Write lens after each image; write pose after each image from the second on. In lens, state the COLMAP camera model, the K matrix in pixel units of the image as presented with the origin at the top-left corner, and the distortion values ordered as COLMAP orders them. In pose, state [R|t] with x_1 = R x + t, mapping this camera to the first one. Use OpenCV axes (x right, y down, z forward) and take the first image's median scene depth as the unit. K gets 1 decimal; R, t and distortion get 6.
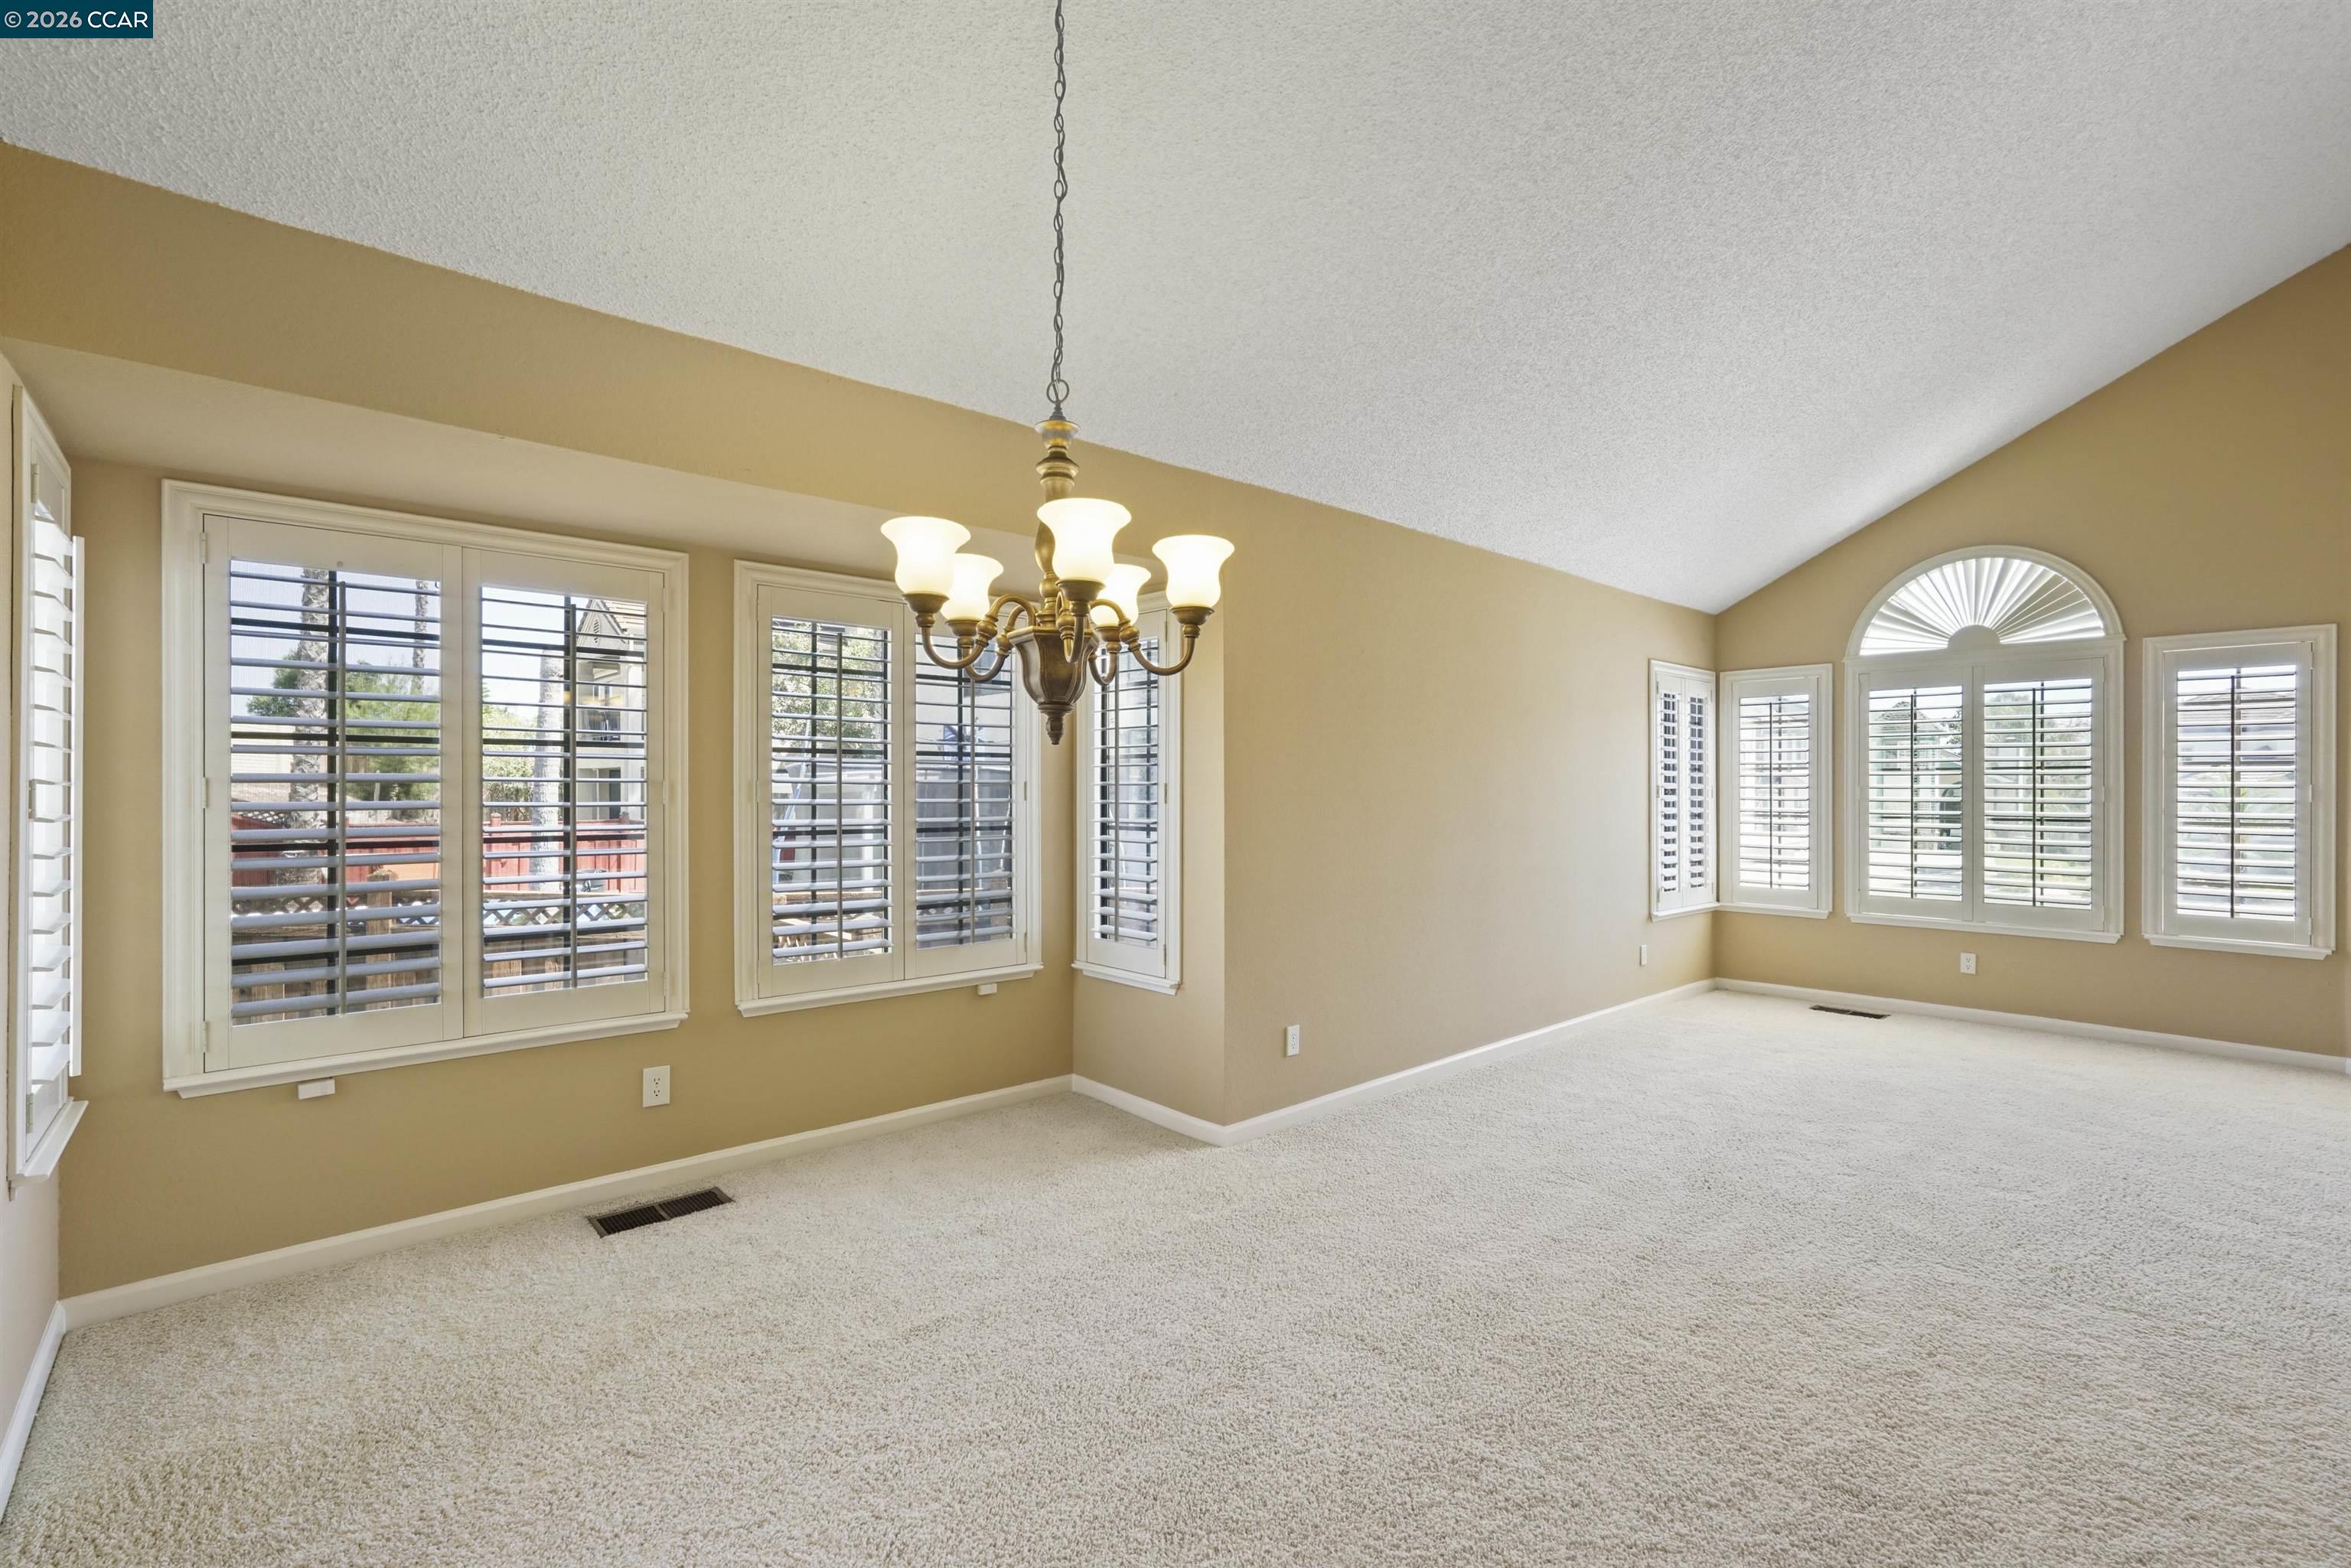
lens RADIAL K [[1041.6, 0, 1161.3], [0, 1041.6, 791.8], [0, 0, 1]] dist [-0.011334, 0.006556]
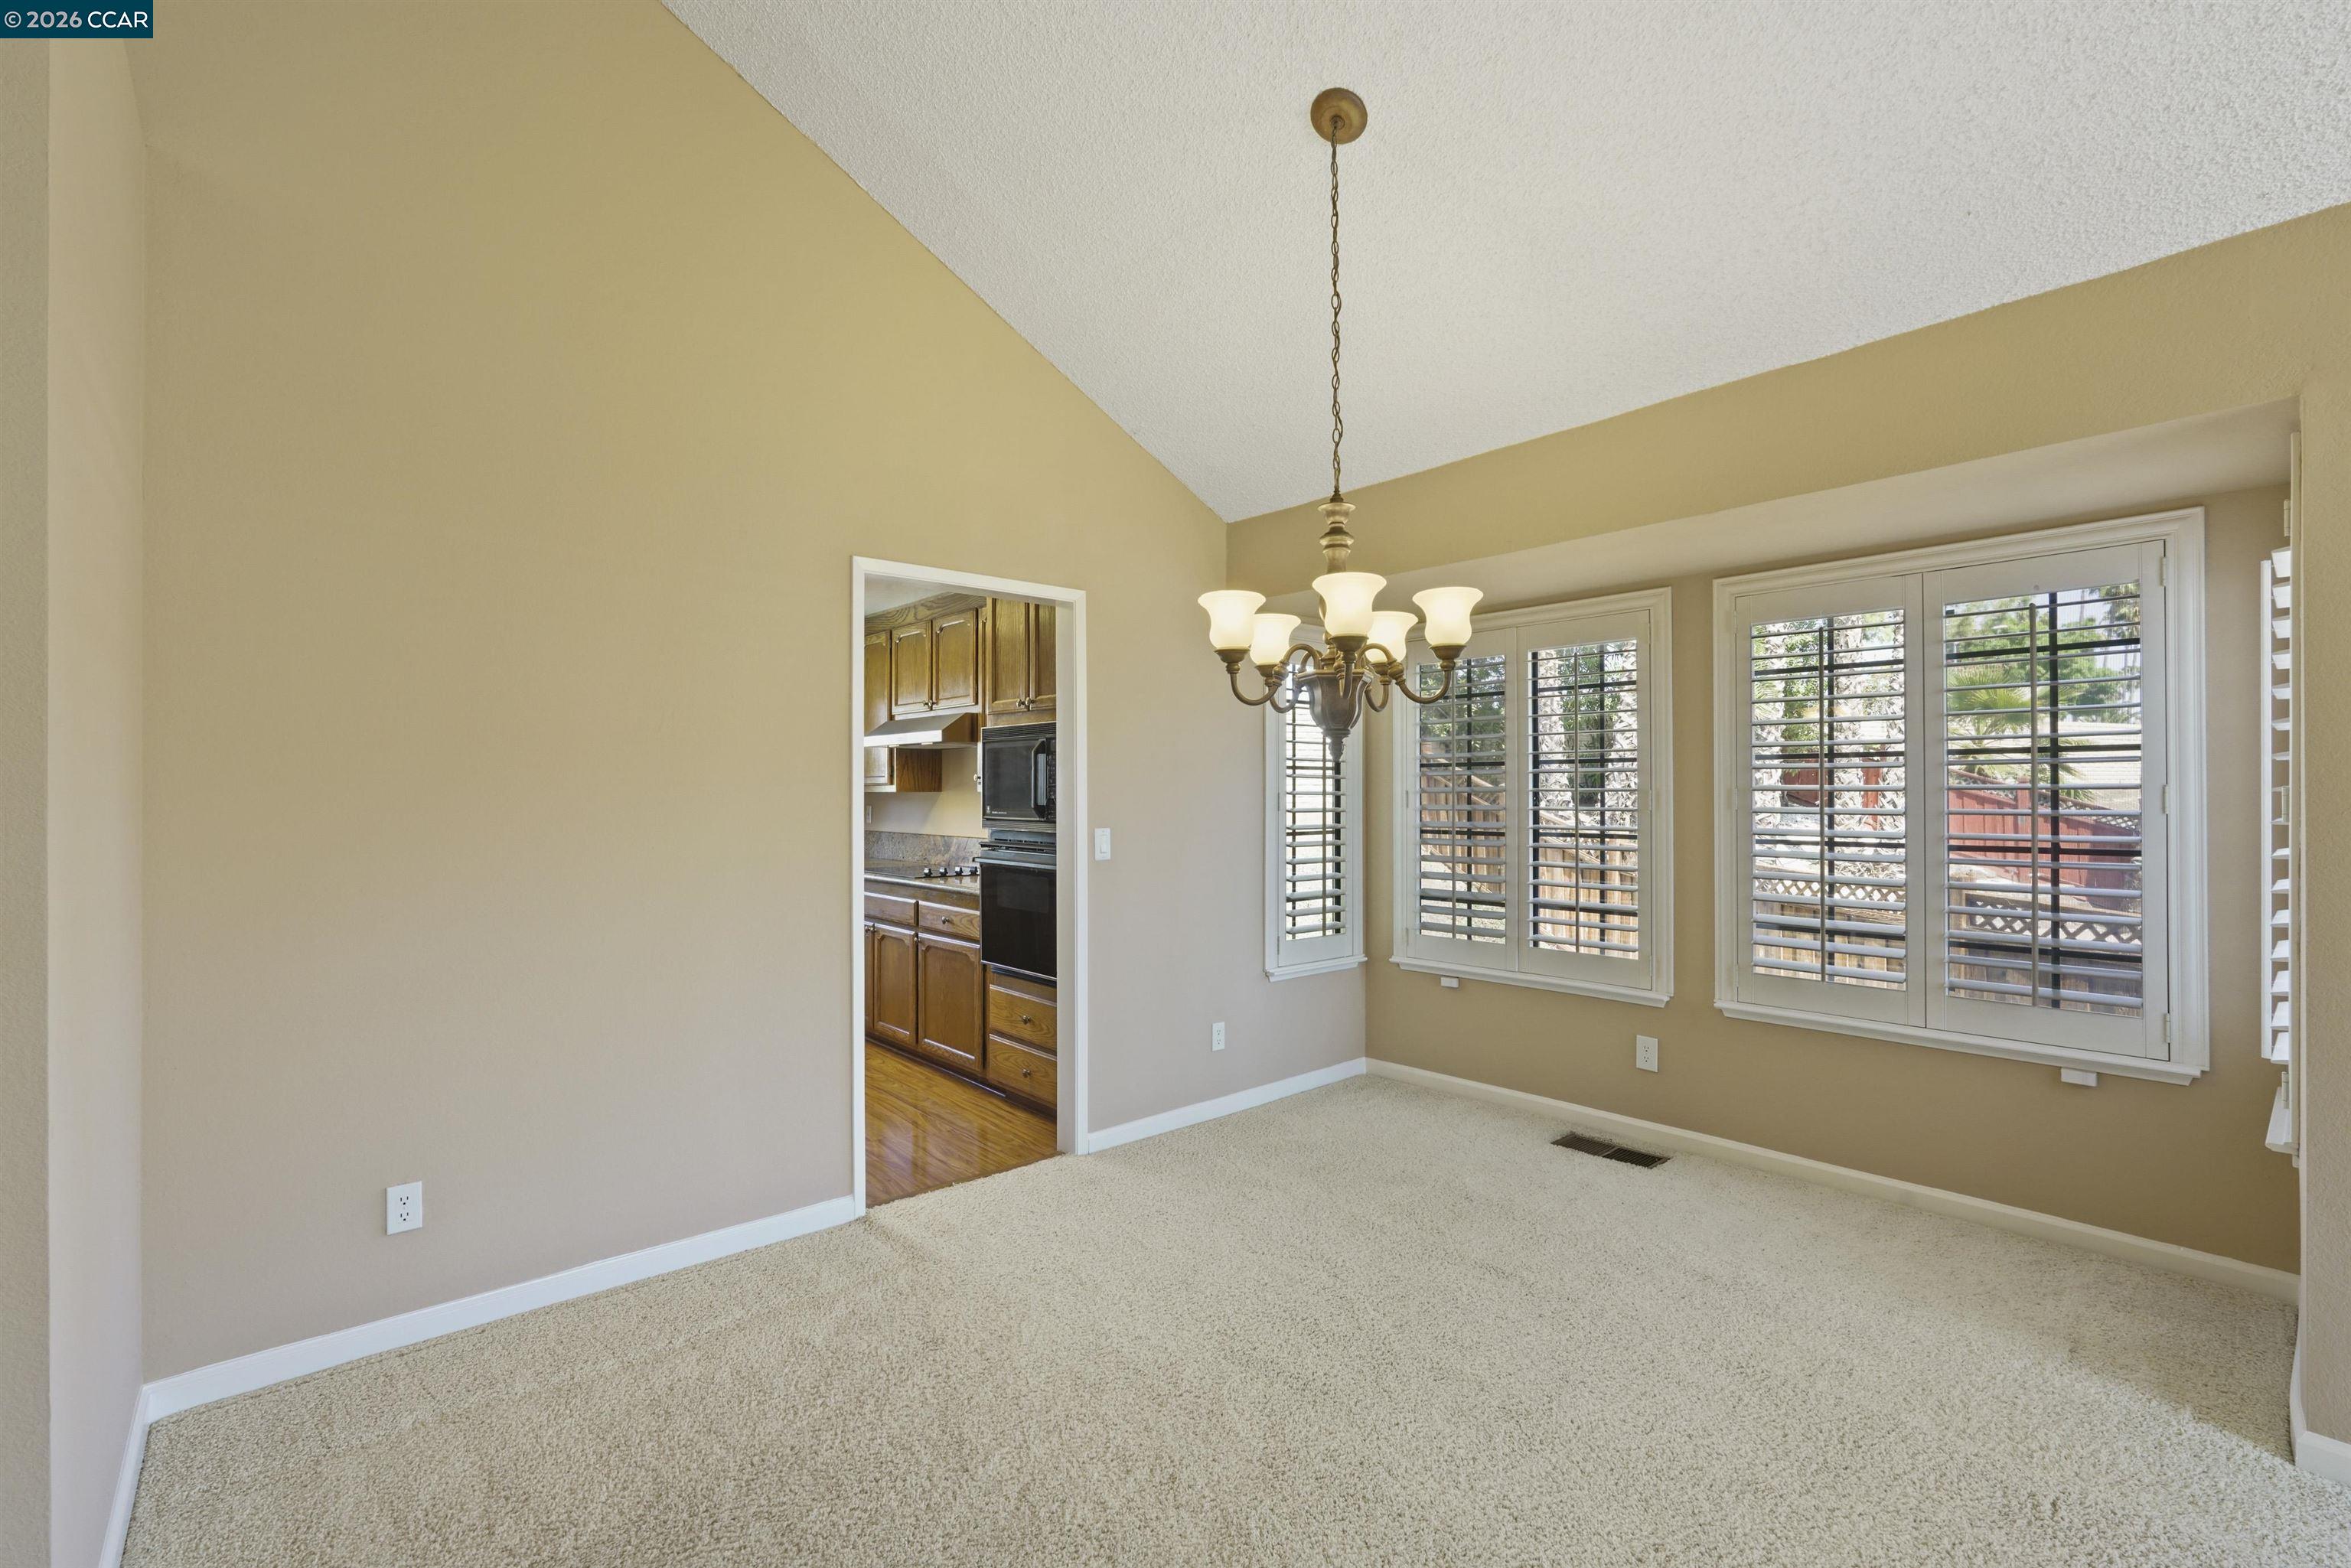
lens RADIAL K [[1041.6, 0, 1184.9], [0, 1041.6, 783.4], [0, 0, 1]] dist [-0.011334, 0.006556]
pose [[0.010726, -0.006867, -0.999919, 0.612155], [0.005093, 0.999964, -0.006813, -0.011208], [0.999930, -0.005020, 0.010760, 0.431229]]
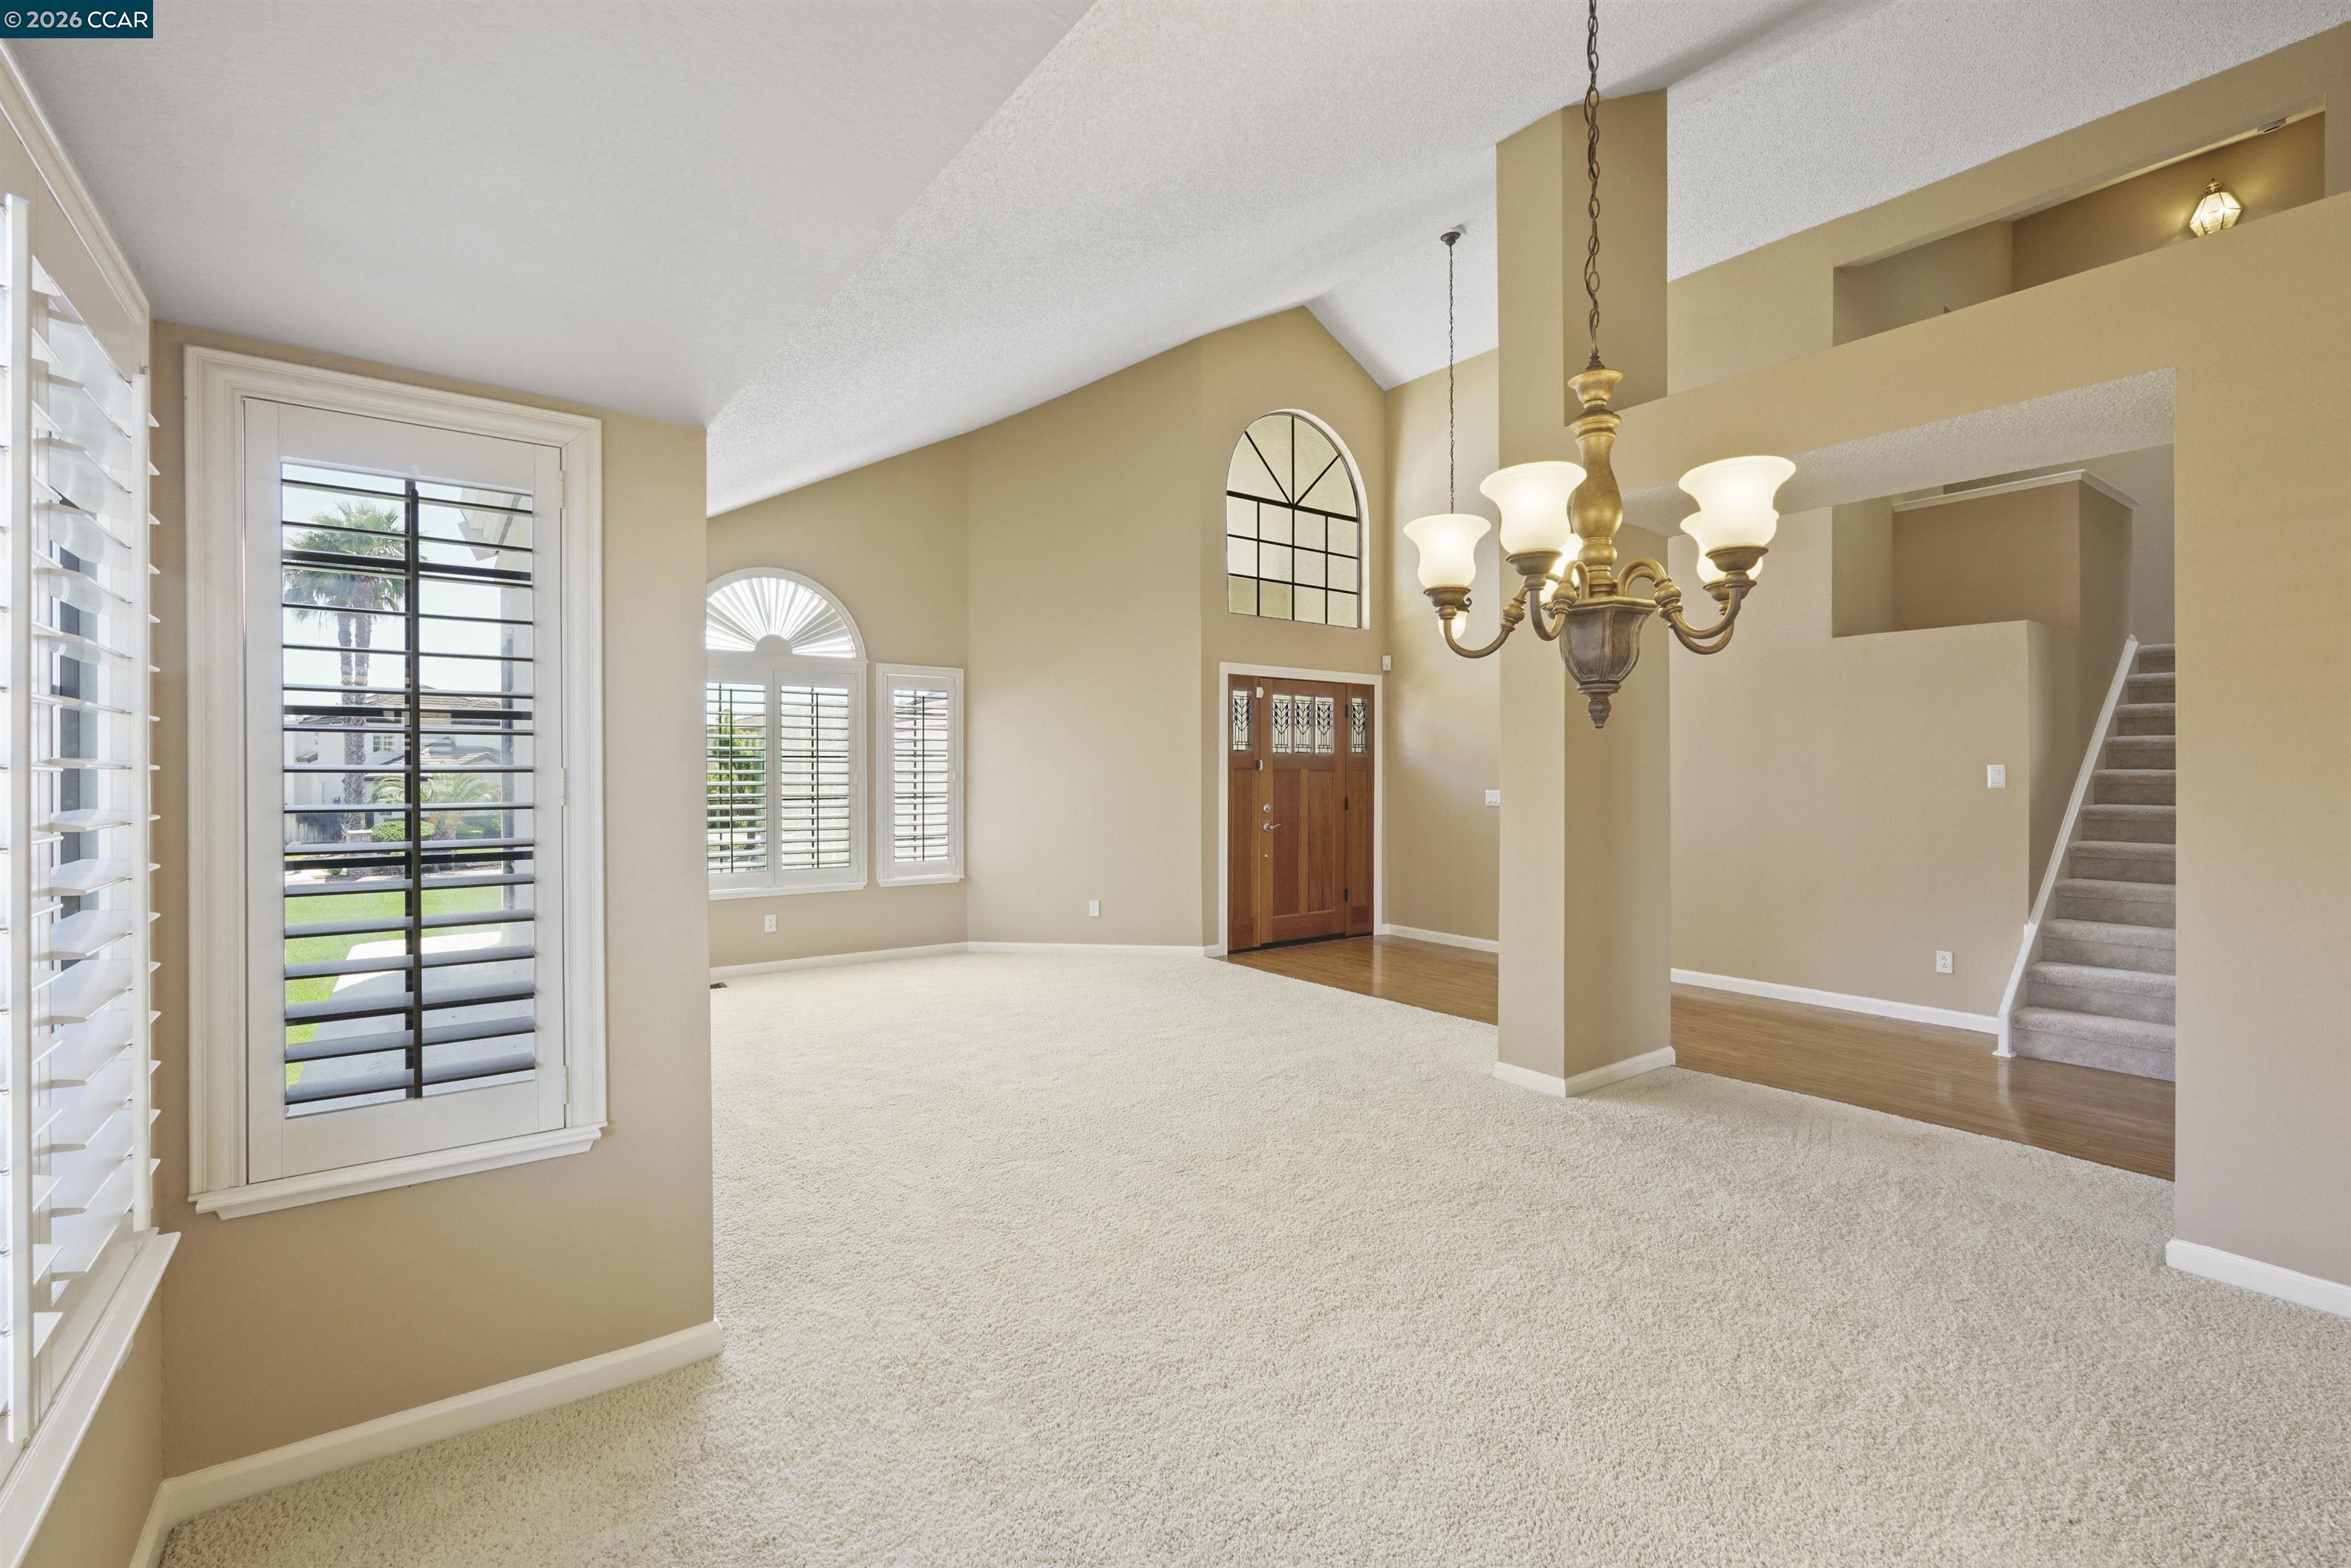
lens RADIAL K [[1041.6, 0, 1180.7], [0, 1041.6, 772.0], [0, 0, 1]] dist [-0.011334, 0.006556]
pose [[0.089735, 0.000134, 0.995966, -0.556789], [0.004186, 0.999991, -0.000511, -0.003668], [-0.995957, 0.004215, 0.089734, 0.695394]]
